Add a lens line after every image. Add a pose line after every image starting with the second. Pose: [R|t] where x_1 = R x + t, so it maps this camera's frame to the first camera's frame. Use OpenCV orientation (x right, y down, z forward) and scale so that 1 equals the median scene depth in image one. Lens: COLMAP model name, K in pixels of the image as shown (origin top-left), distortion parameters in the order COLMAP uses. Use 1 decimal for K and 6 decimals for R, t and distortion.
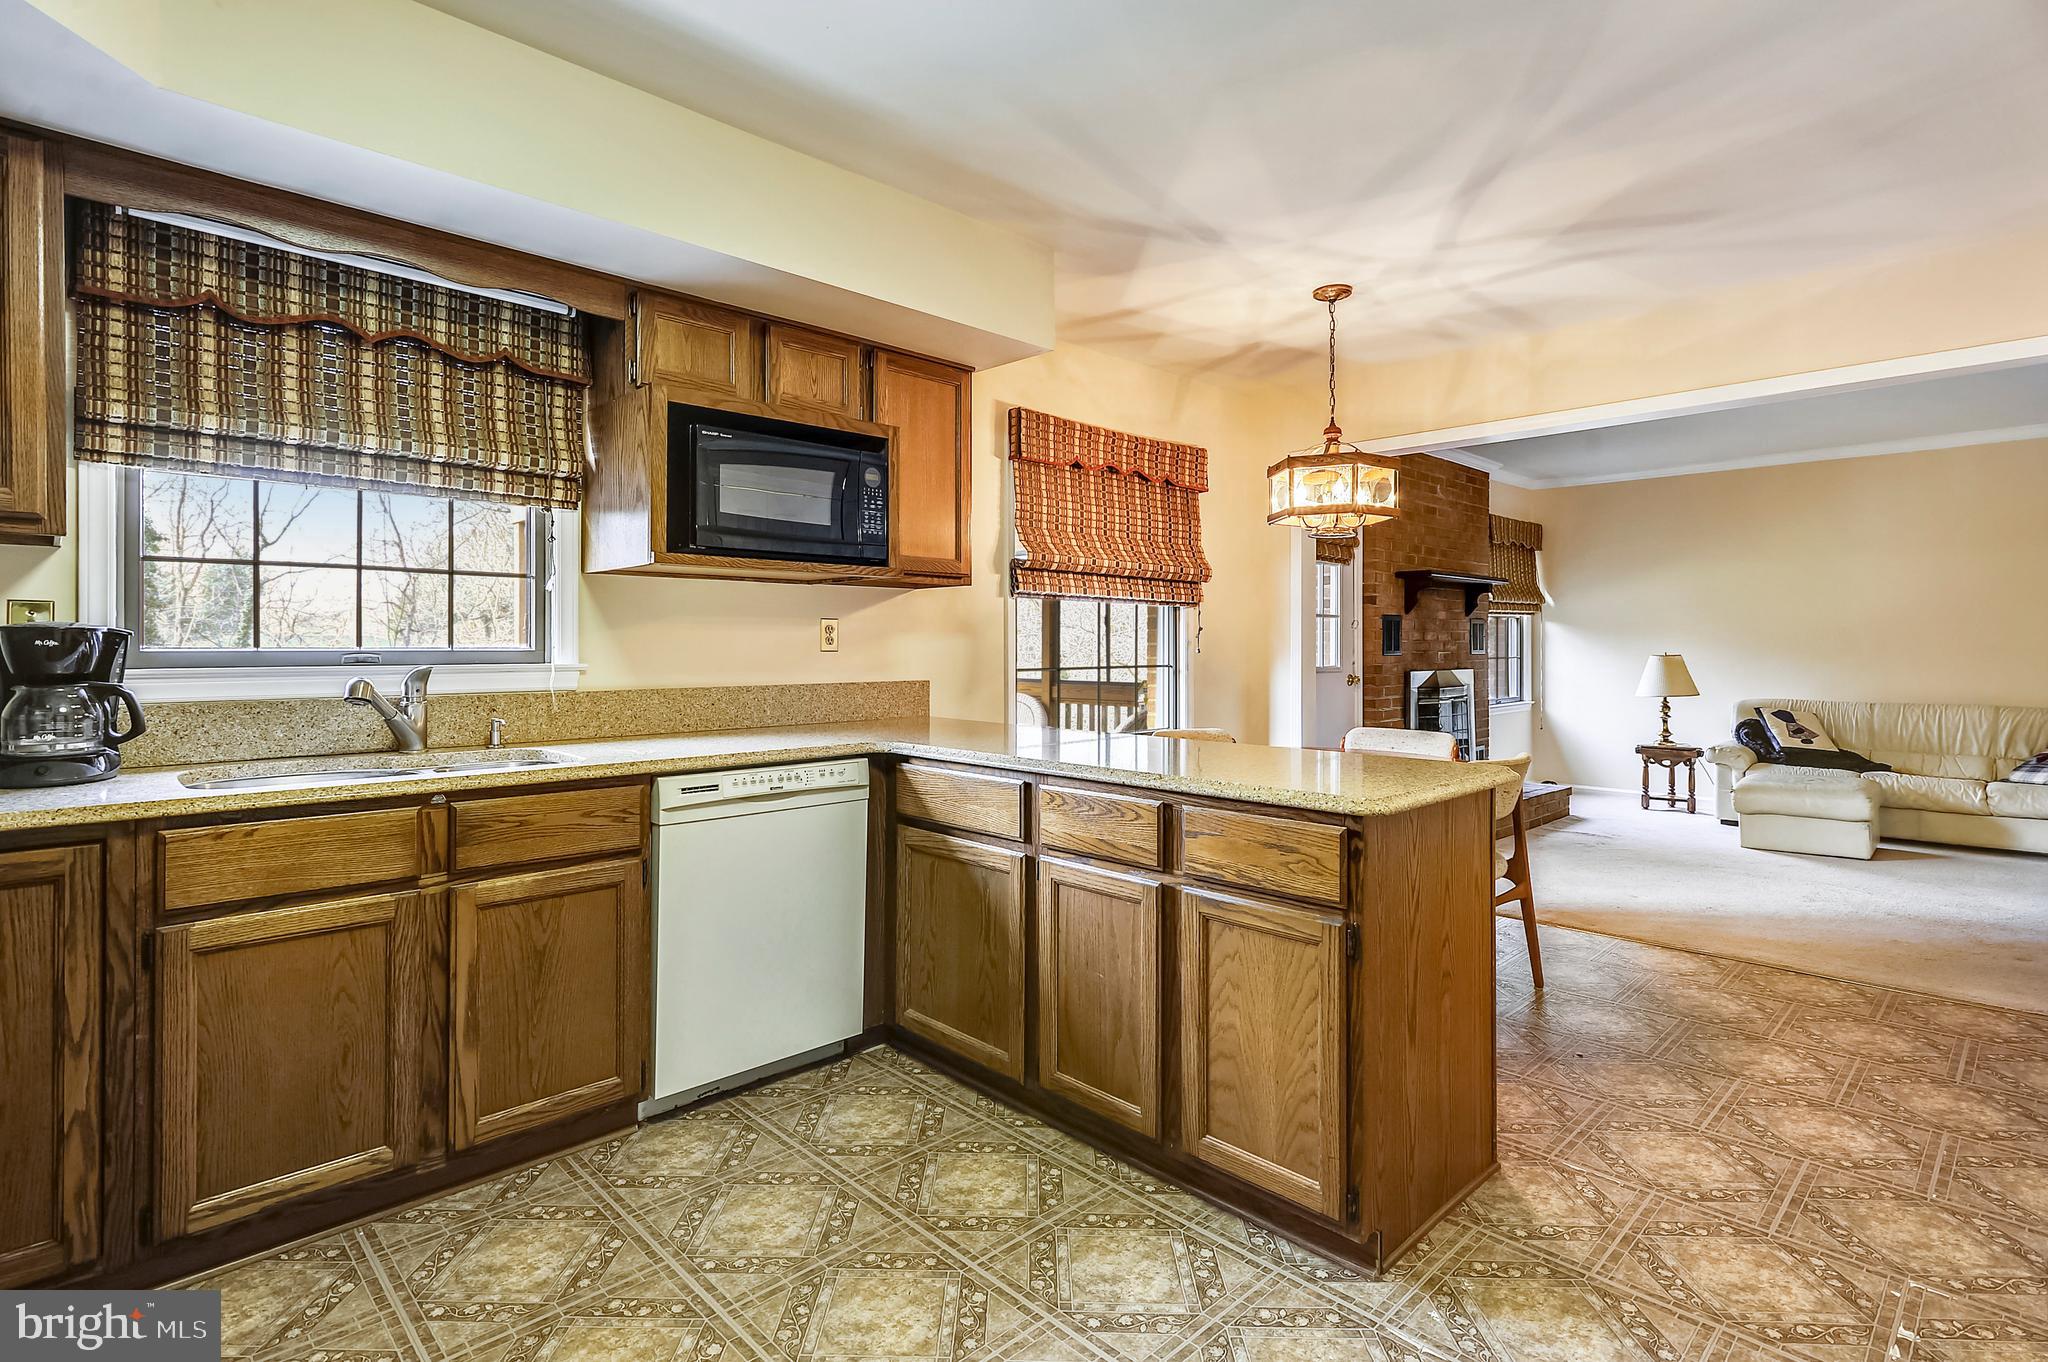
lens RADIAL K [[997.3, 0, 1032.9], [0, 997.3, 649.5], [0, 0, 1]] dist [0.005607, -0.000569]
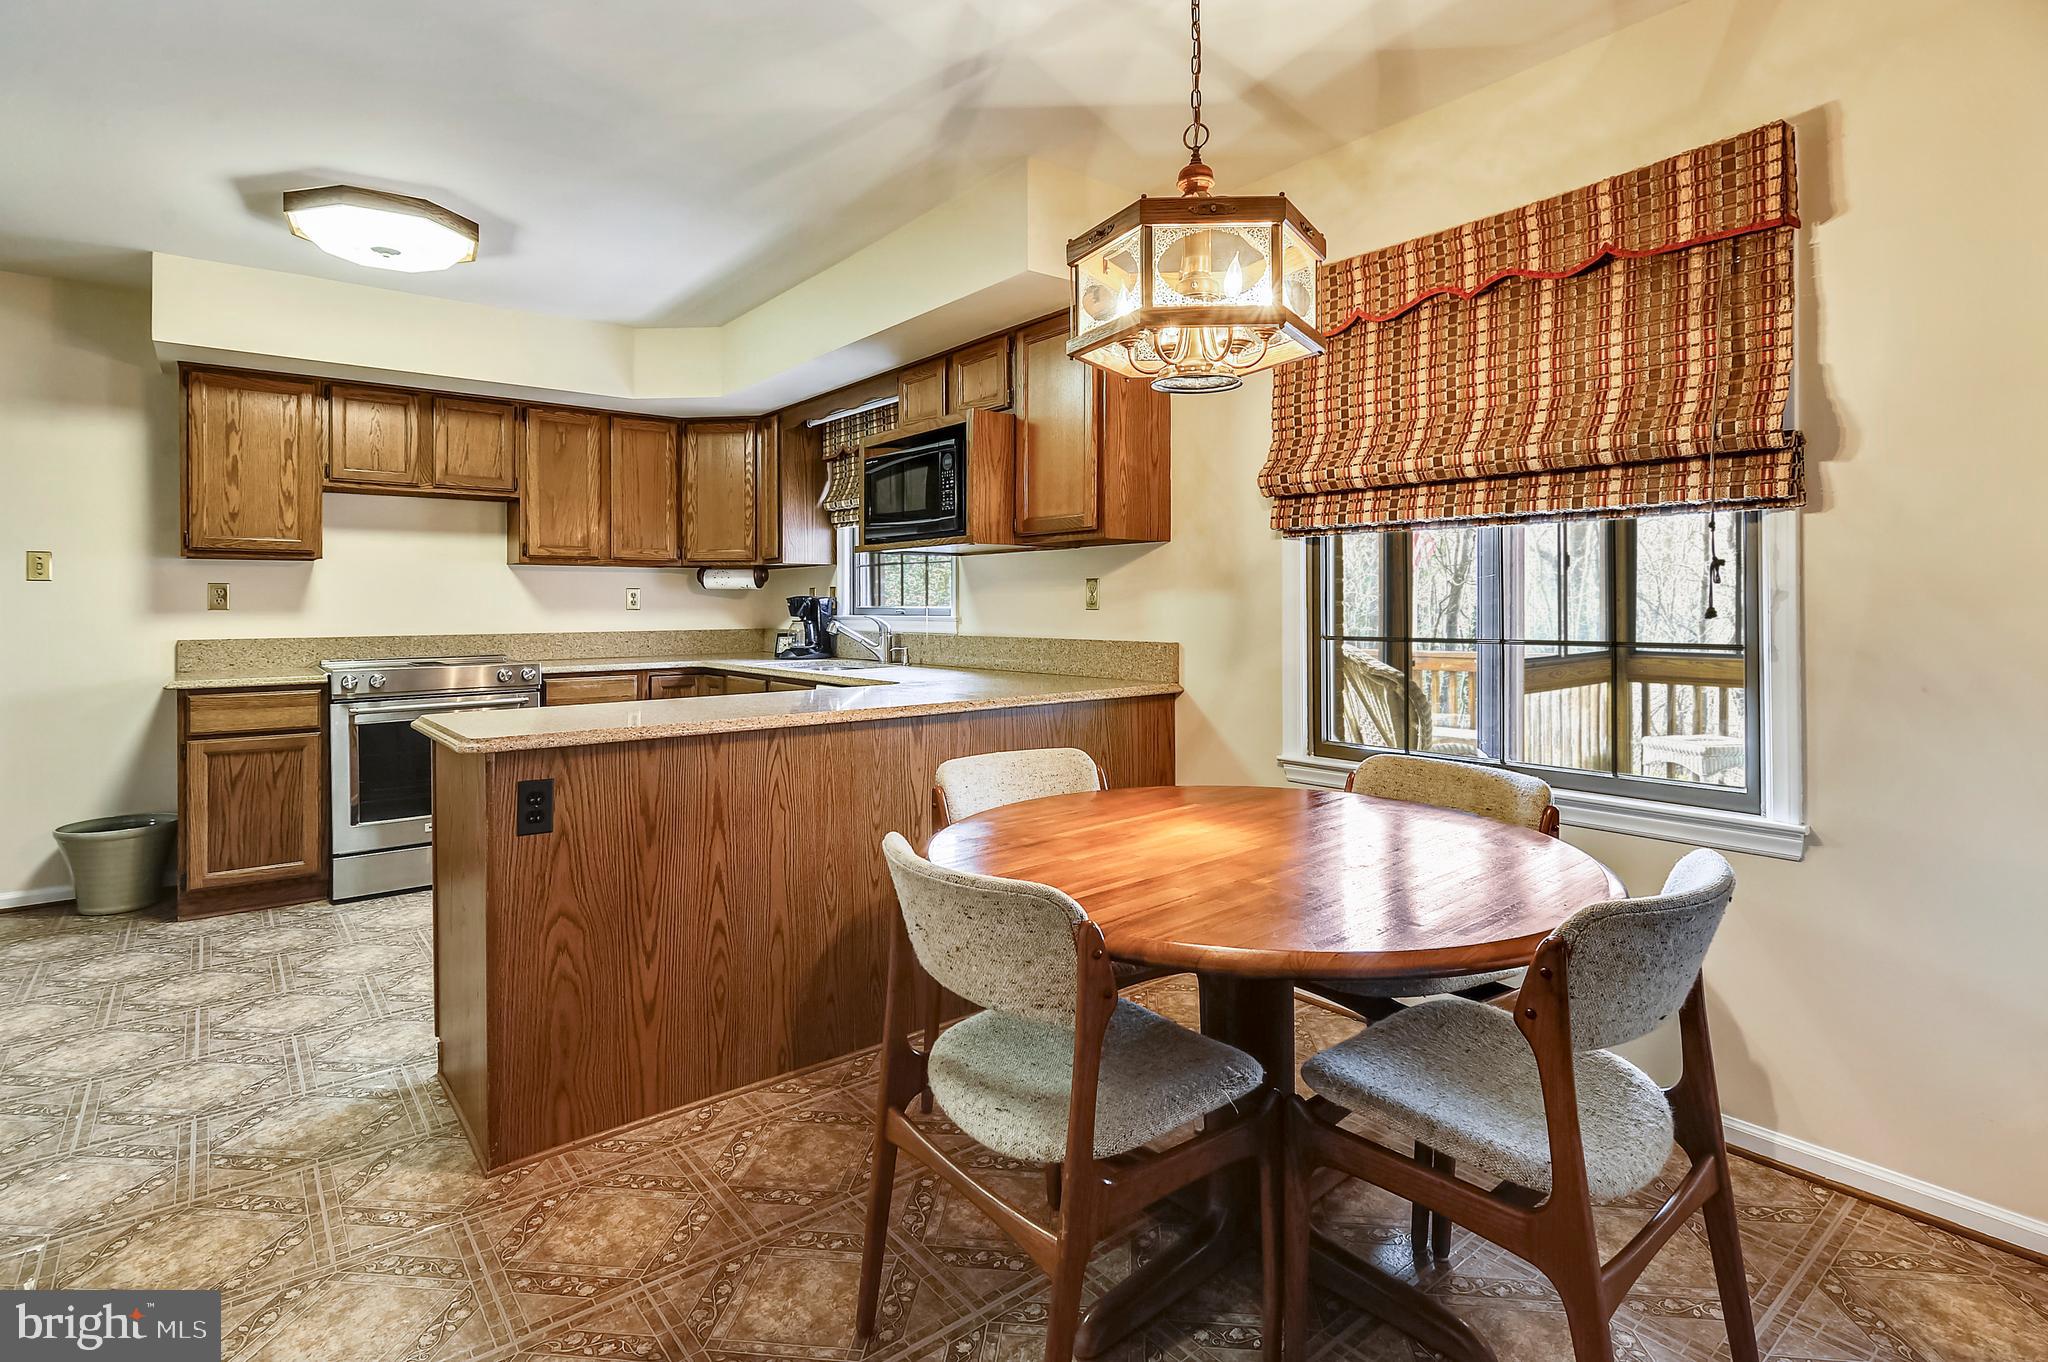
lens RADIAL K [[997.3, 0, 998.1], [0, 997.3, 608.9], [0, 0, 1]] dist [0.005607, -0.000569]
pose [[-0.101437, 0.005841, -0.994825, 1.070713], [-0.001201, 0.999981, 0.005993, -0.005964], [0.994841, 0.001802, -0.101428, 1.258680]]
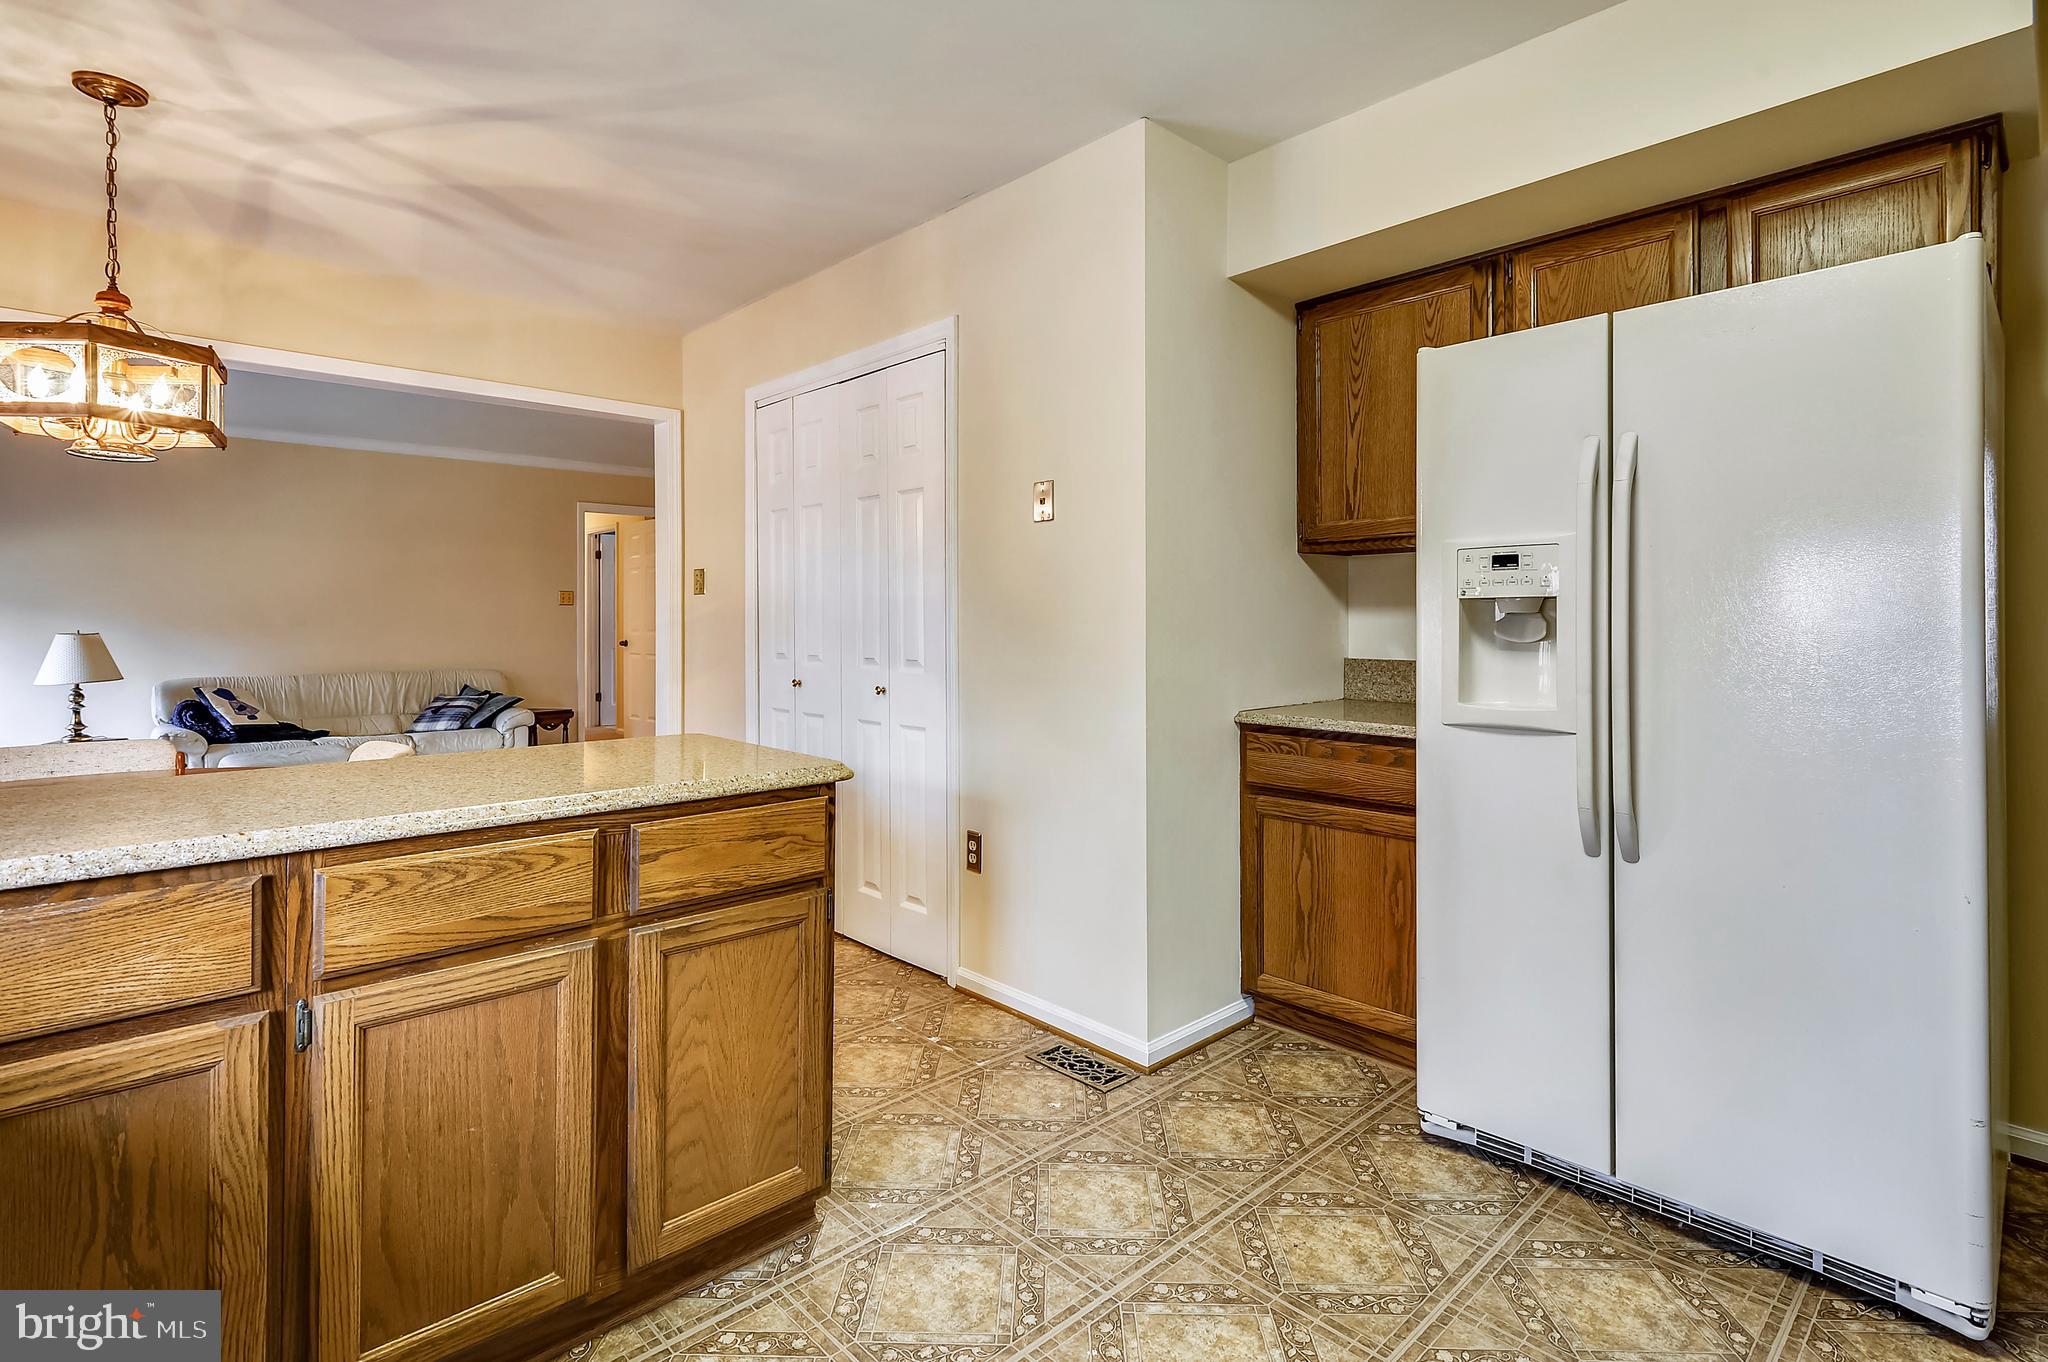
lens RADIAL K [[997.3, 0, 1042.6], [0, 997.3, 604.7], [0, 0, 1]] dist [0.005607, -0.000569]
pose [[0.011969, 0.012241, 0.999853, -0.471677], [0.006701, 0.999902, -0.012322, -0.003929], [-0.999906, 0.006848, 0.011886, 0.498264]]
